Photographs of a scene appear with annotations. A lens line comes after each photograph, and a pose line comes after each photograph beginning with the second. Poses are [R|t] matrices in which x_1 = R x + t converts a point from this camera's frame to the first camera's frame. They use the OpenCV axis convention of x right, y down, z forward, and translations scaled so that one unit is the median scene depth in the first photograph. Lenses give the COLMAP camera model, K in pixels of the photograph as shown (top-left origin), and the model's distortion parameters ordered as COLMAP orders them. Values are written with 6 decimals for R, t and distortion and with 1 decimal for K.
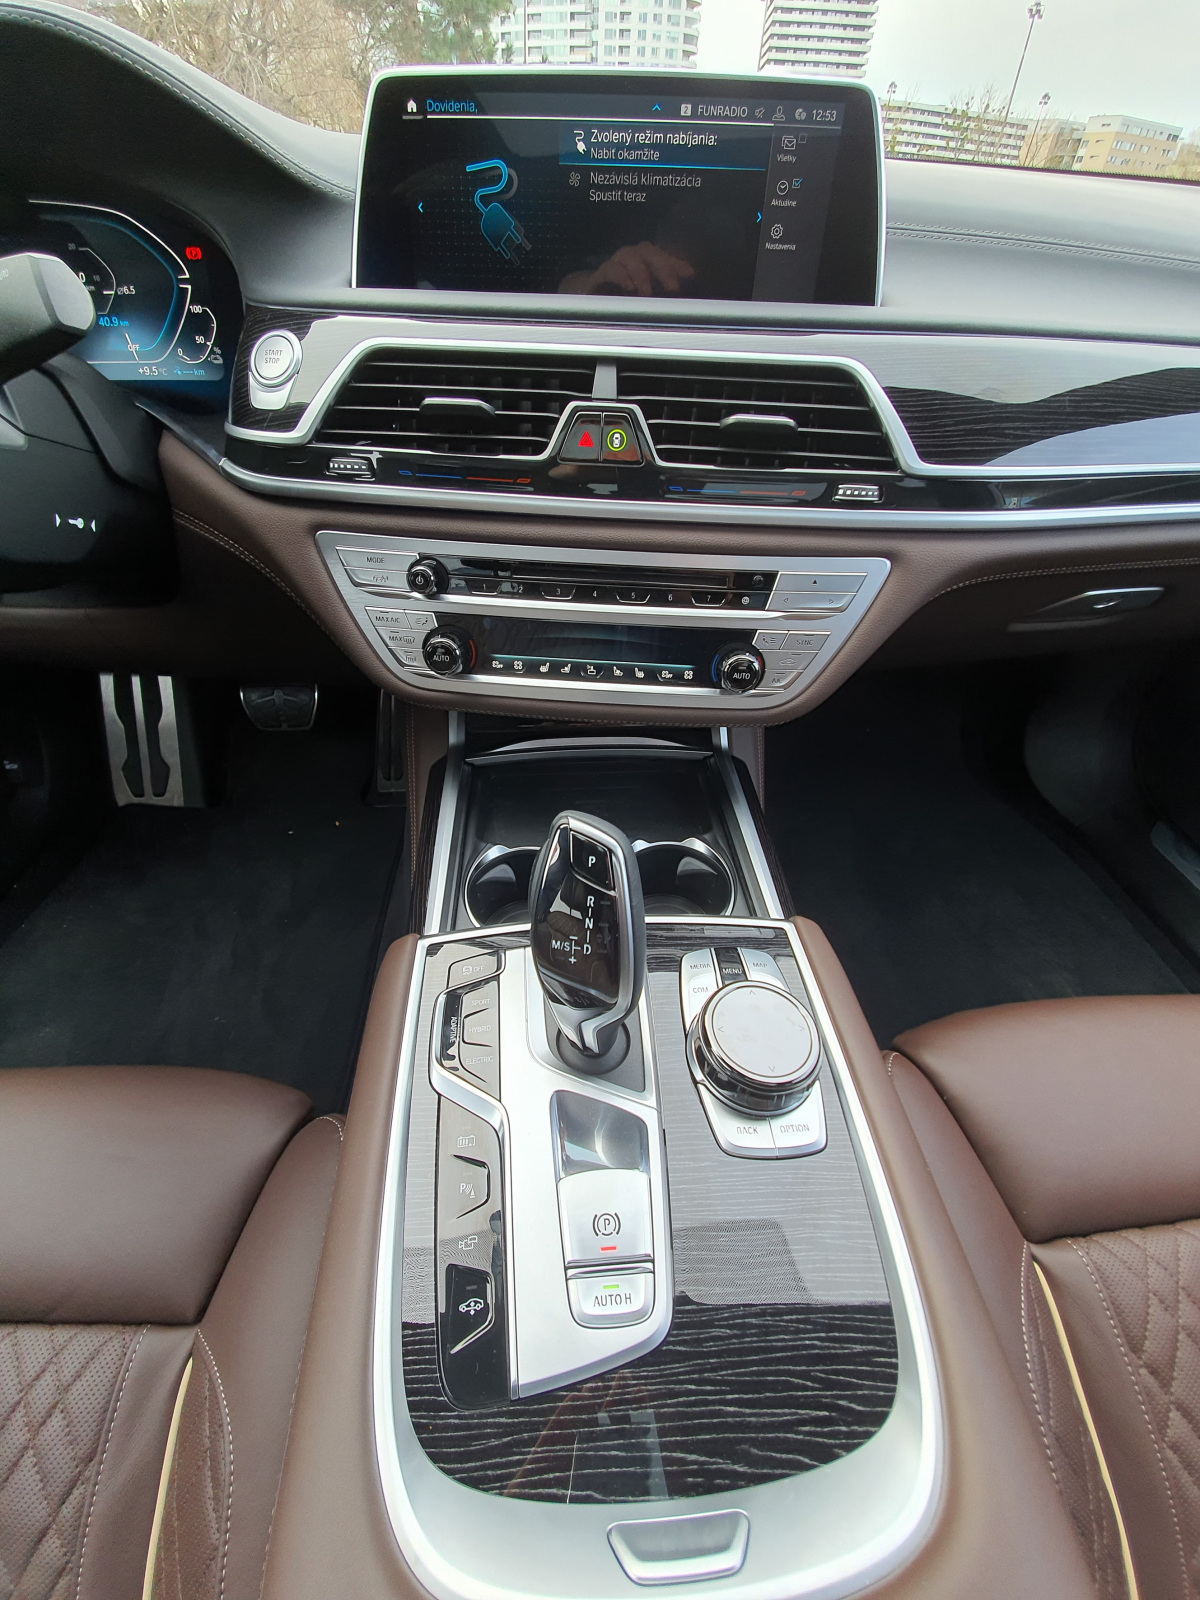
lens RADIAL K [[615.0, 0, 595.6], [0, 615.0, 767.7], [0, 0, 1]] dist [0.018444, -0.018303]
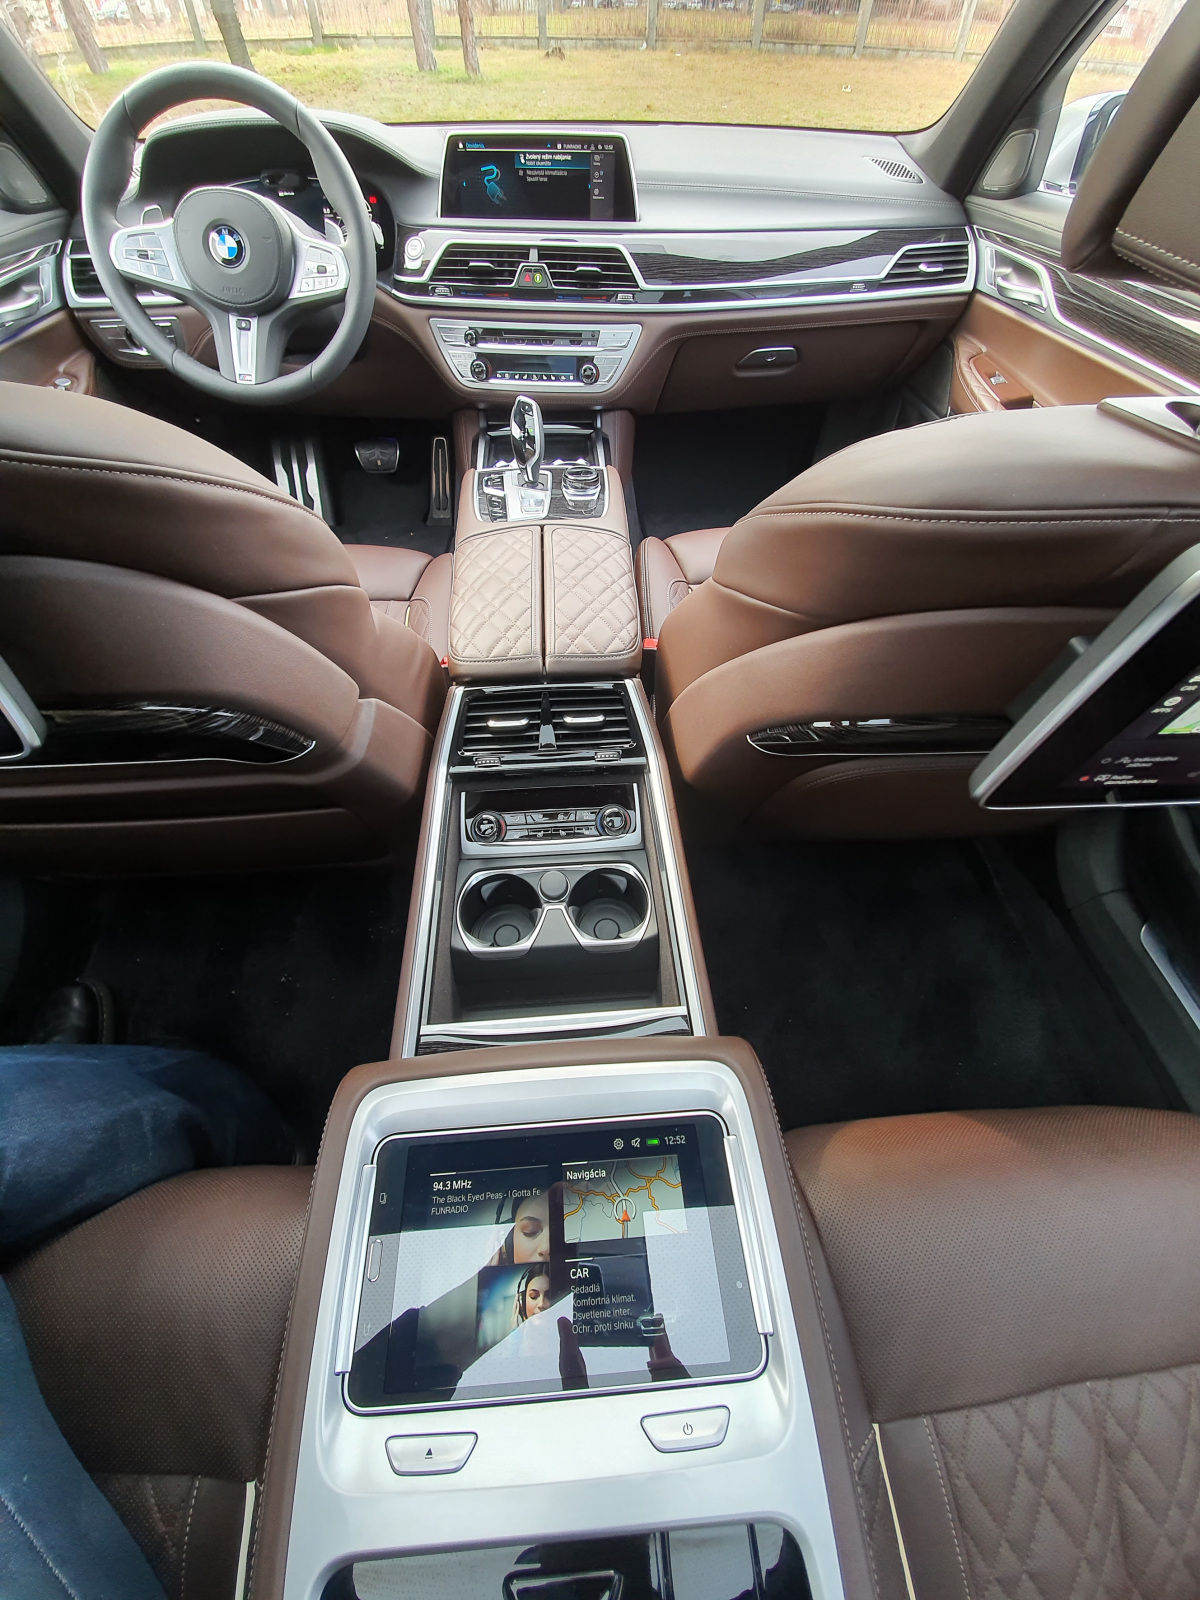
lens RADIAL K [[615.0, 0, 595.6], [0, 615.0, 767.7], [0, 0, 1]] dist [0.018444, -0.018303]
pose [[0.999829, -0.007216, -0.017051, 0.306344], [0.009894, 0.986637, 0.162632, 1.137595], [0.015650, -0.162773, 0.986540, -1.998402]]
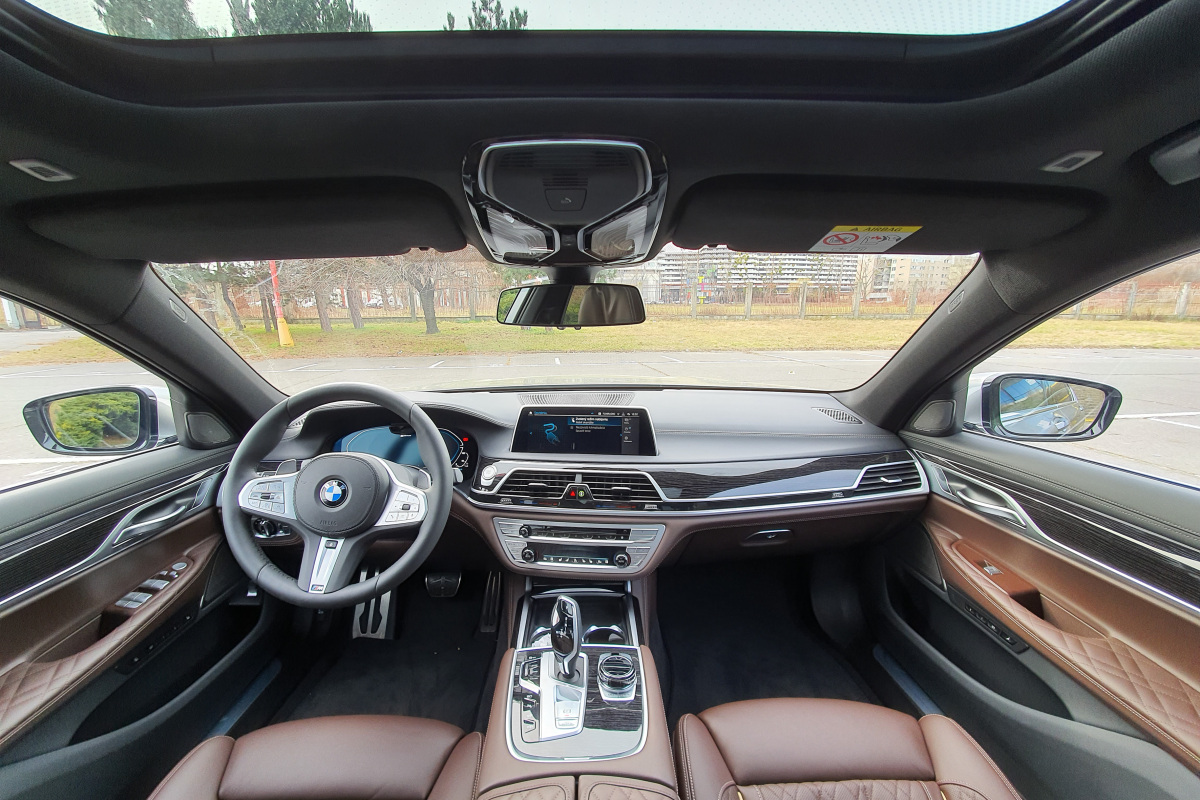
lens RADIAL K [[462.4, 0, 590.6], [0, 462.4, 423.9], [0, 0, 1]] dist [0.000664, 0.000055]
pose [[0.998120, -0.022326, -0.057080, 0.232689], [-0.006630, 0.886502, -0.462677, 0.328701], [0.060931, 0.462186, 0.884687, -1.453564]]
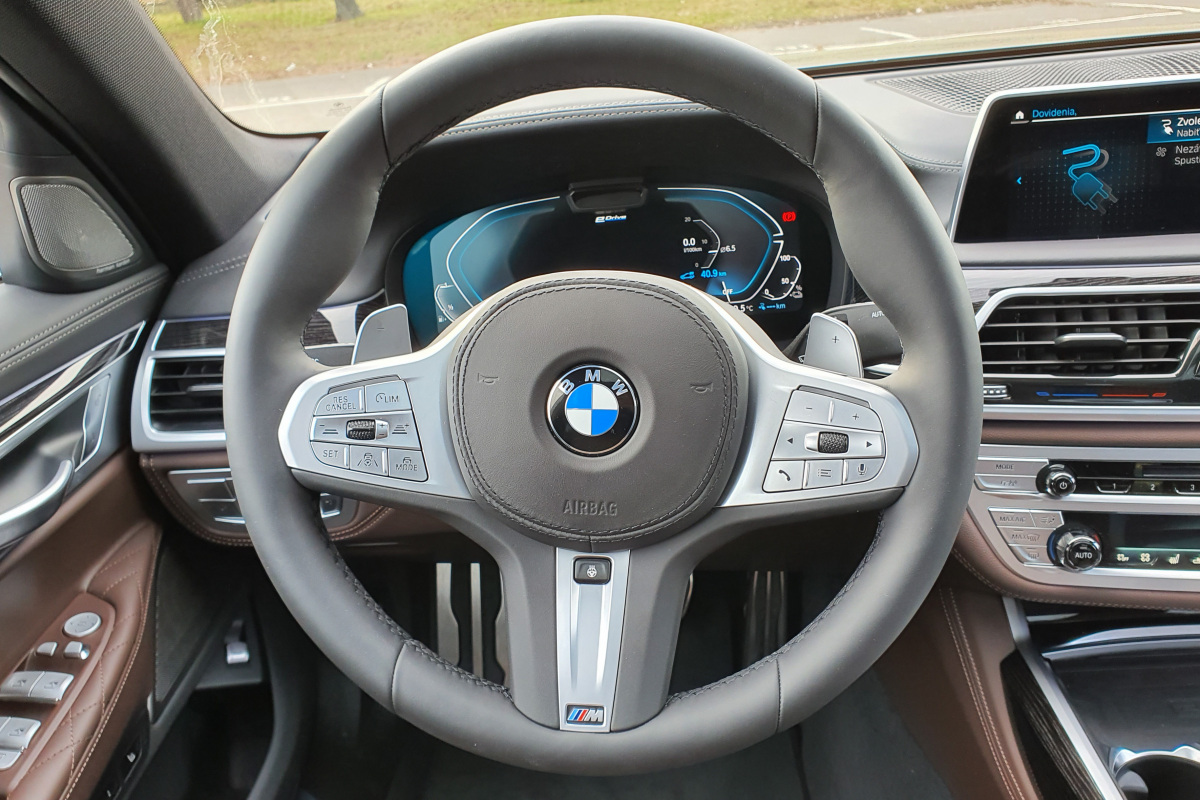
lens RADIAL K [[950.7, 0, 624.3], [0, 950.7, 392.3], [0, 0, 1]] dist [0.008853, 0.014195]
pose [[0.988895, -0.064516, -0.133883, -0.806431], [0.024719, 0.959715, -0.279886, -0.008718], [0.146547, 0.273469, 0.950652, -0.756522]]
